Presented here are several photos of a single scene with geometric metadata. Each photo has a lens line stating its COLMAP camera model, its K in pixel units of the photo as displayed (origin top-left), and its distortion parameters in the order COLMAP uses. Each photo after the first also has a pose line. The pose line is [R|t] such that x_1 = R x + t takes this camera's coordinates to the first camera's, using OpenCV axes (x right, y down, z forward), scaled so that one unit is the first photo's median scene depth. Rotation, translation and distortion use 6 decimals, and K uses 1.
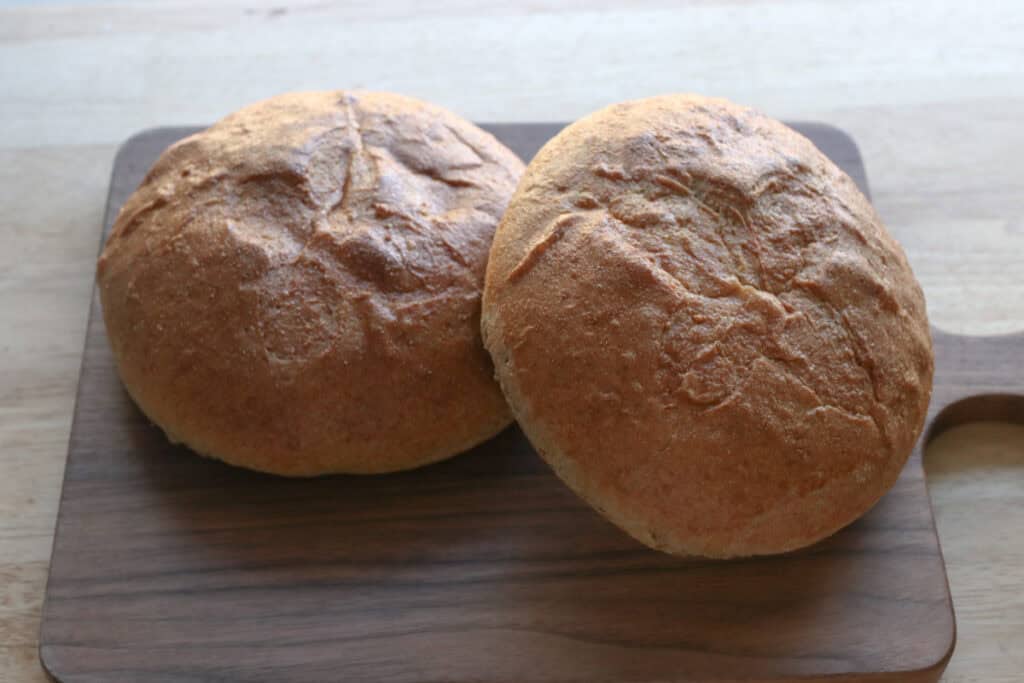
lens RADIAL K [[1693.1, 0, 511.9], [0, 1693.1, 343.6], [0, 0, 1]] dist [-0.075875, 0.000000]
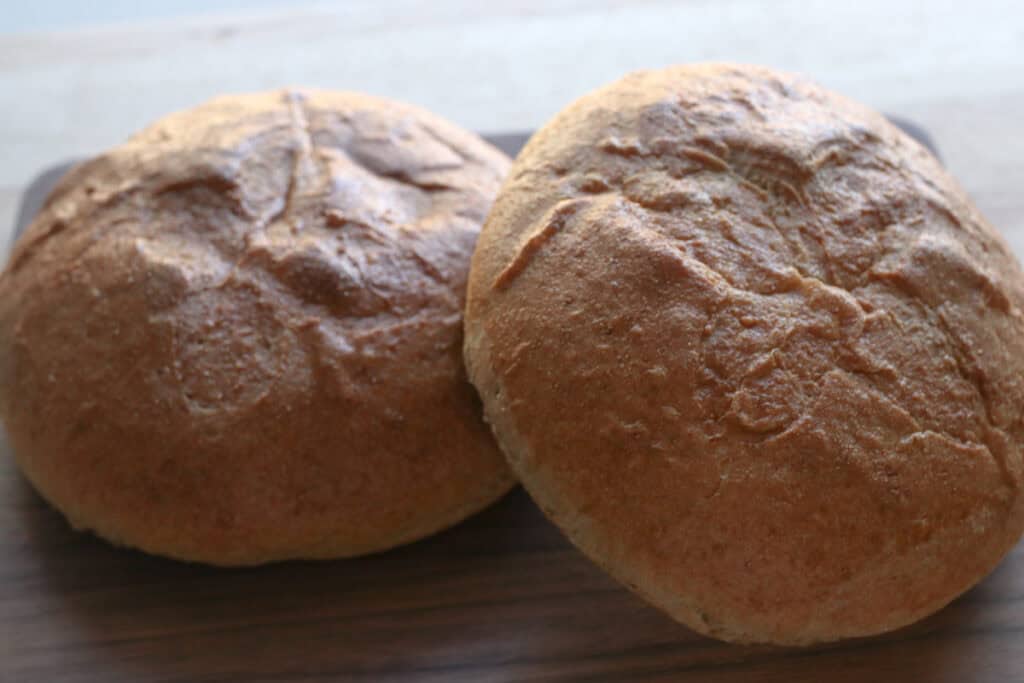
lens RADIAL K [[1693.1, 0, 511.3], [0, 1693.1, 338.6], [0, 0, 1]] dist [-0.075875, 0.000000]
pose [[0.998484, -0.048282, -0.026441, 0.023677], [0.045504, 0.994230, -0.097145, 0.058190], [0.030978, 0.095794, 0.994919, 0.239384]]
